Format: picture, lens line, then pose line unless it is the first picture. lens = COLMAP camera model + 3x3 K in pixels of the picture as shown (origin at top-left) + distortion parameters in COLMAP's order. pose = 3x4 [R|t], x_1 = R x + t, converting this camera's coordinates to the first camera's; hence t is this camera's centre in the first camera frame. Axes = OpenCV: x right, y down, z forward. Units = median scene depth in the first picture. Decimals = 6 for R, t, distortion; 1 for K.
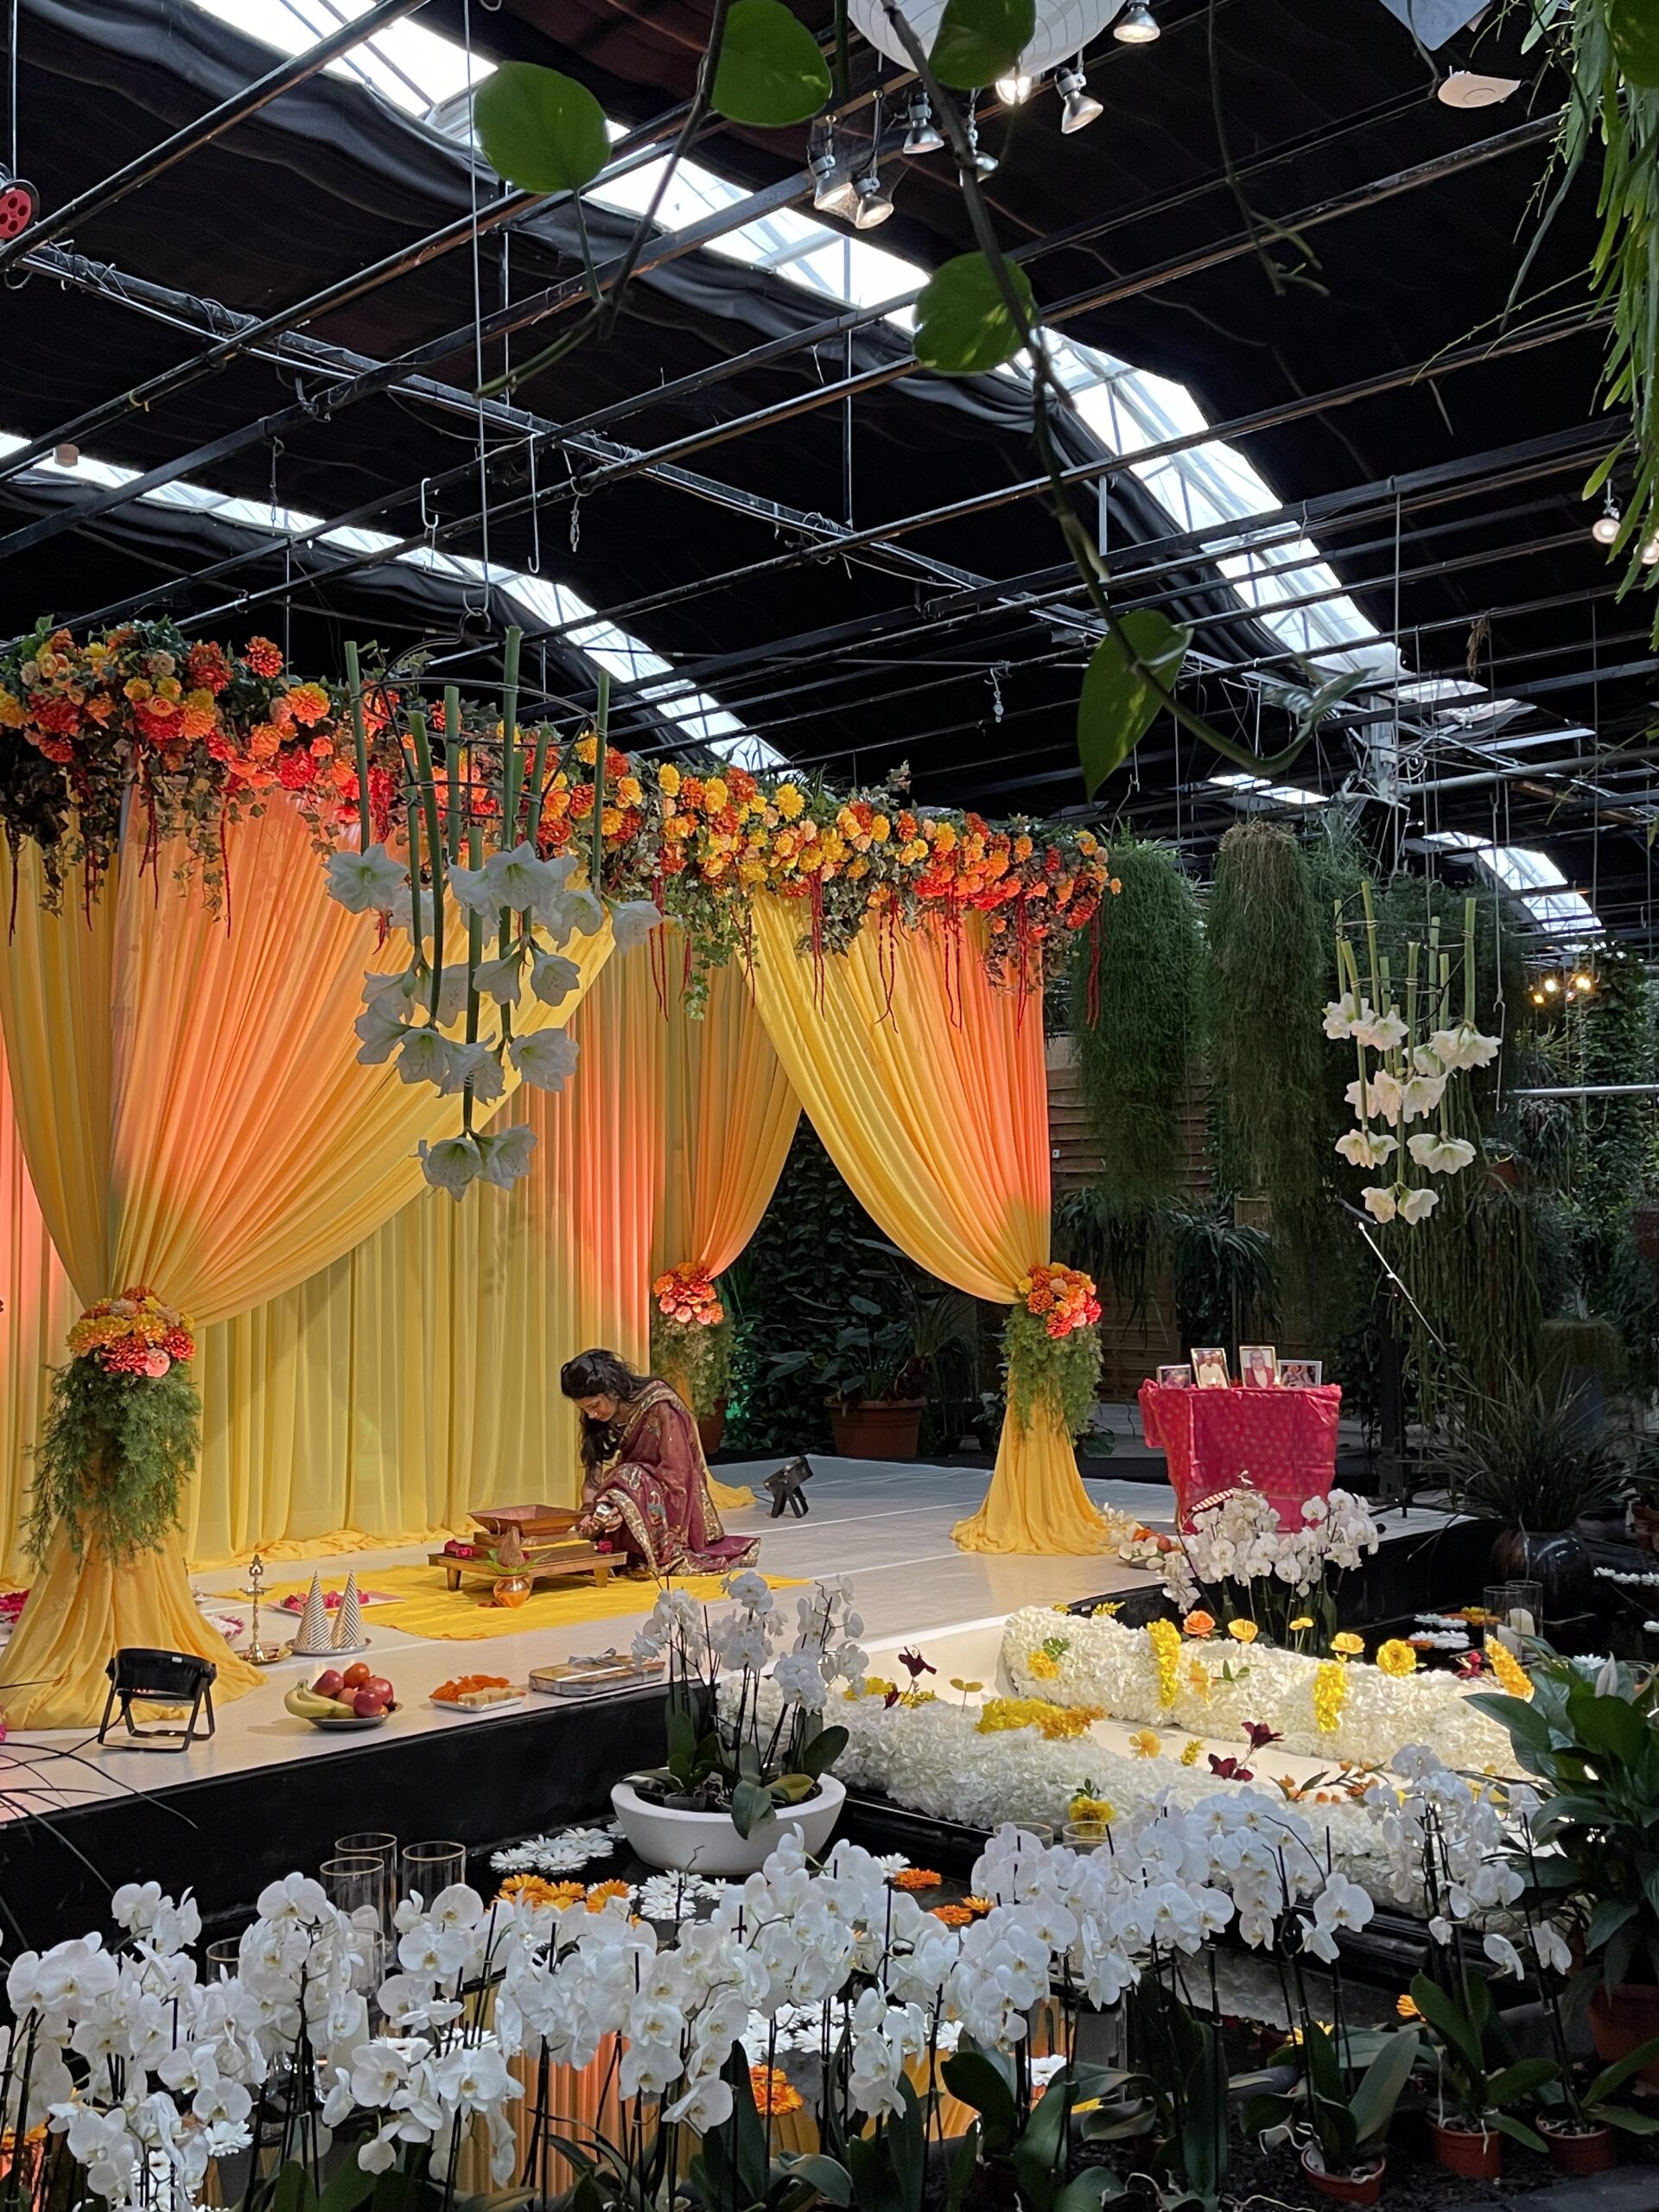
lens RADIAL K [[2171.7, 0, 834.7], [0, 2171.7, 1112.5], [0, 0, 1]] dist [0.123444, -0.376029]
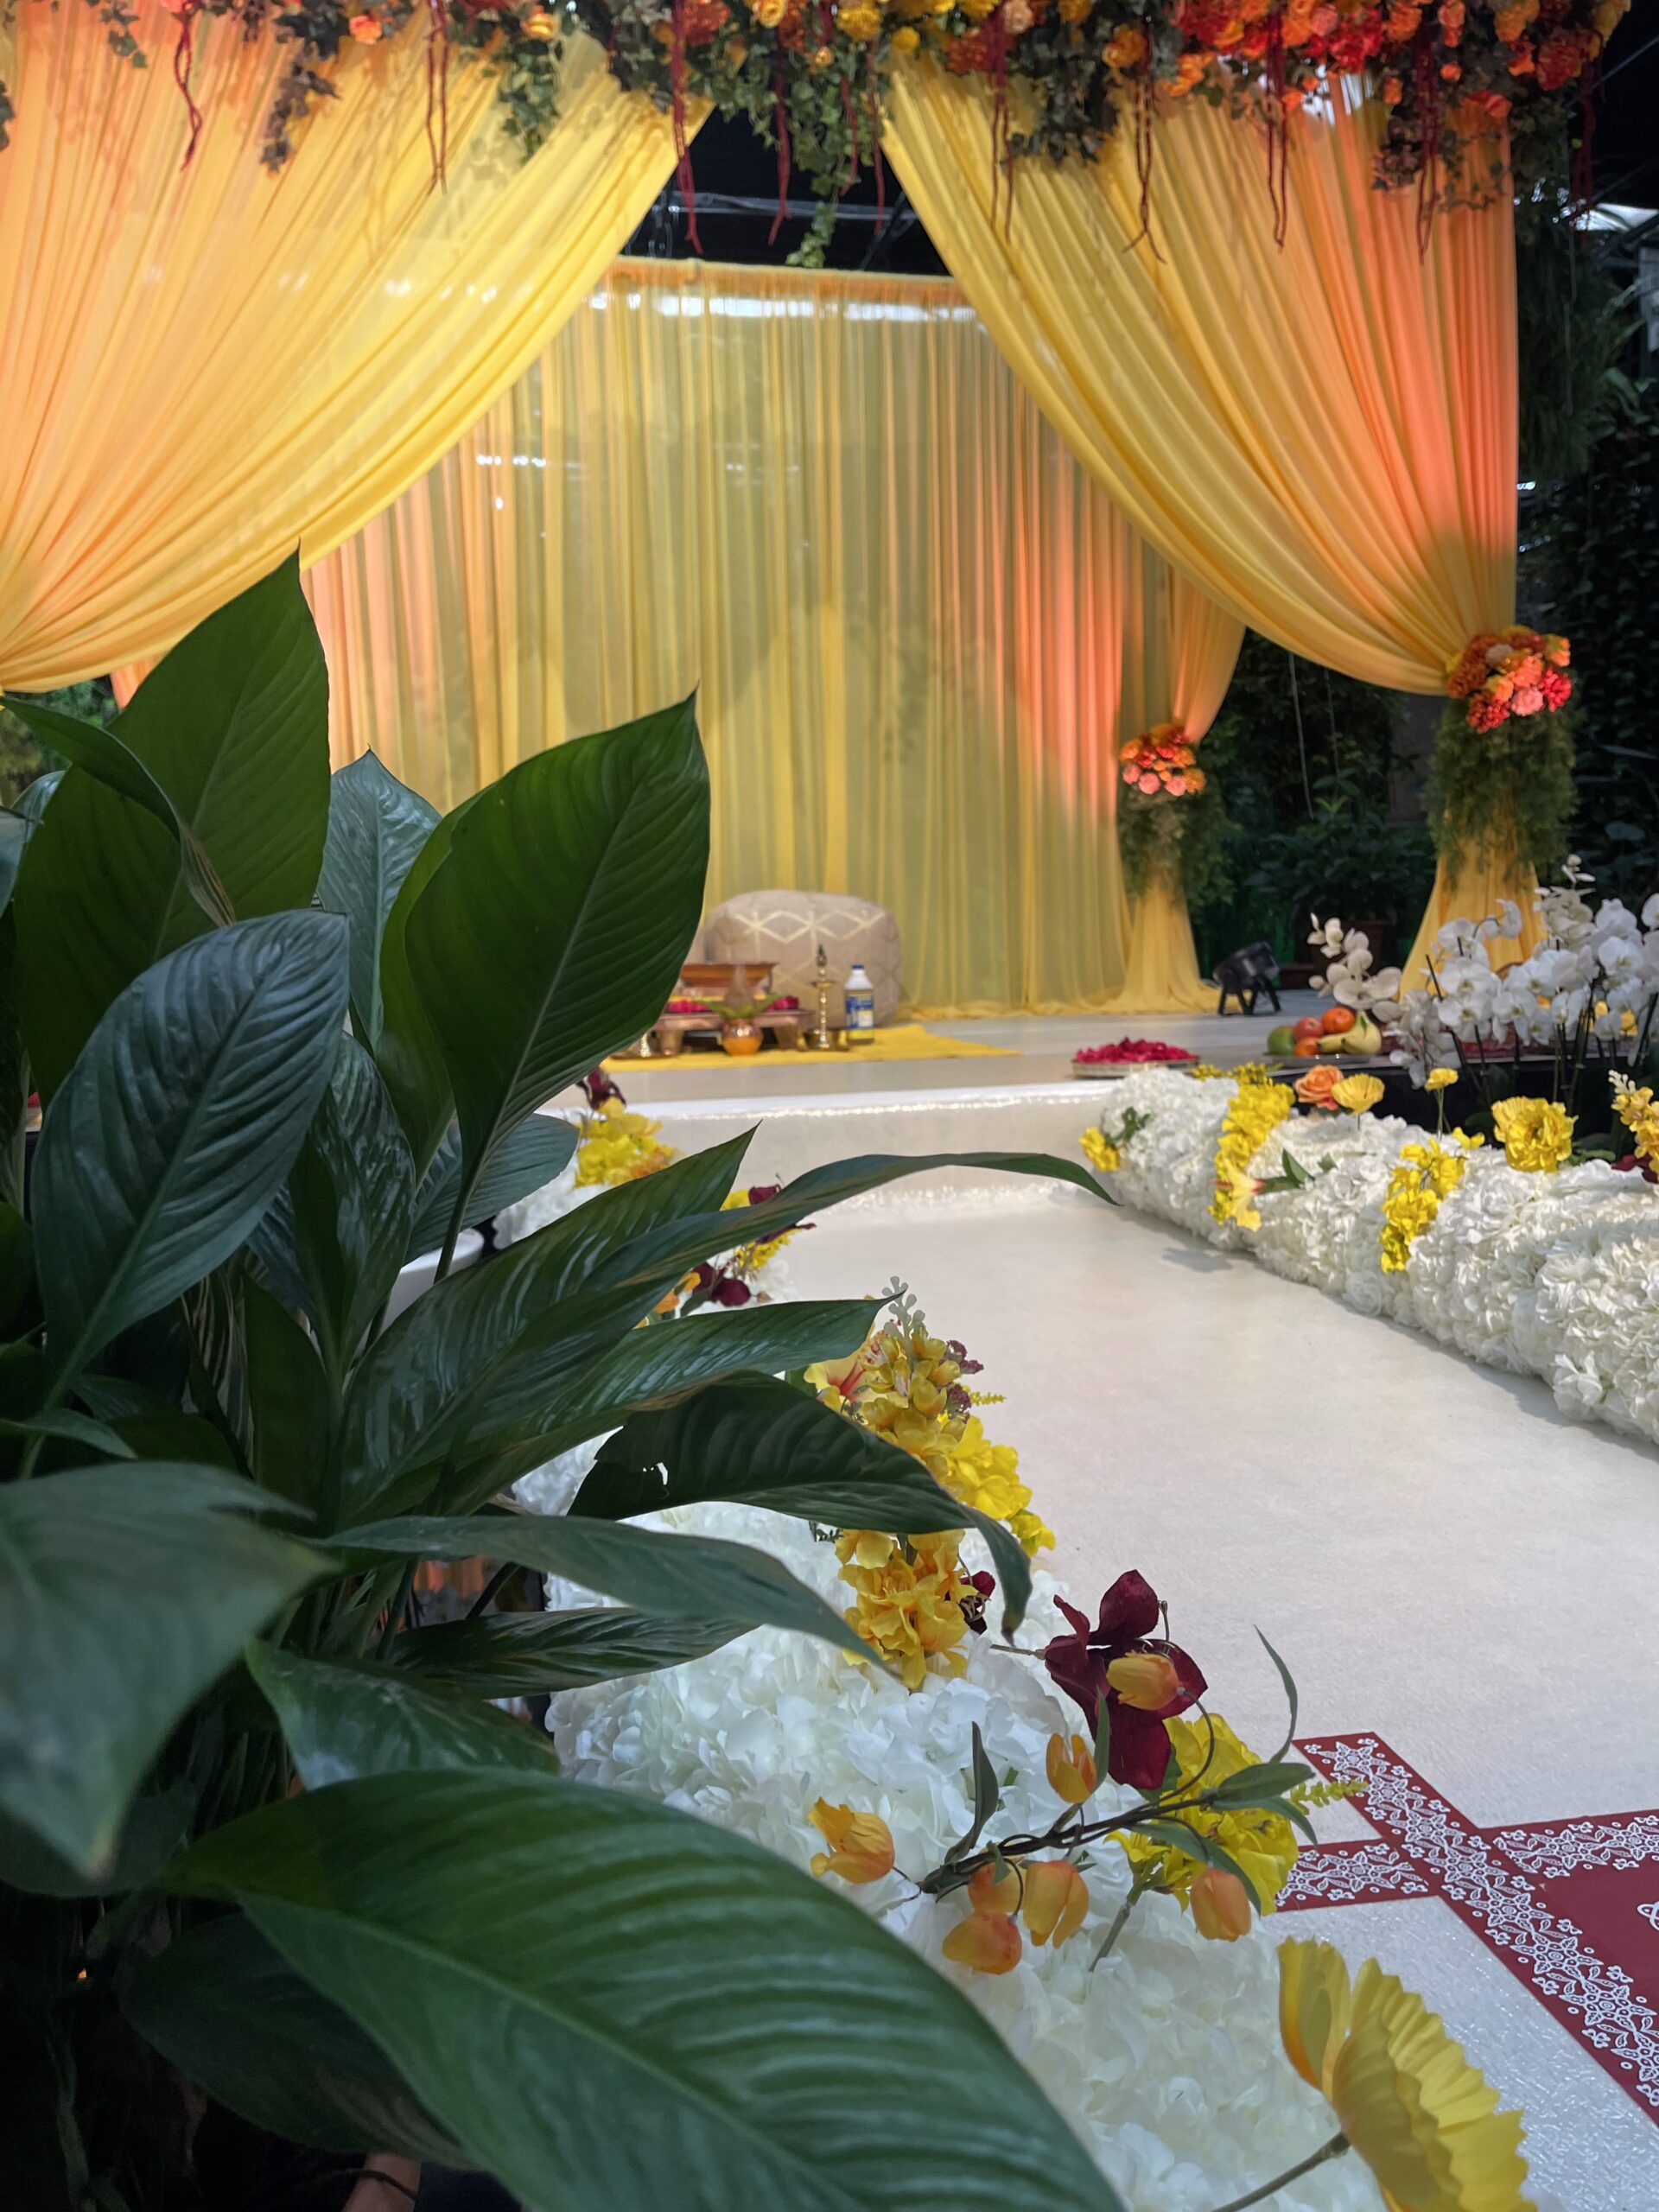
lens RADIAL K [[1679.2, 0, 847.0], [0, 1679.2, 1127.5], [0, 0, 1]] dist [0.083162, -0.130244]
pose [[0.822533, 0.046447, -0.566818, 0.310377], [0.056859, 0.984950, 0.163222, 0.162683], [0.565868, -0.166484, 0.807512, 0.562821]]
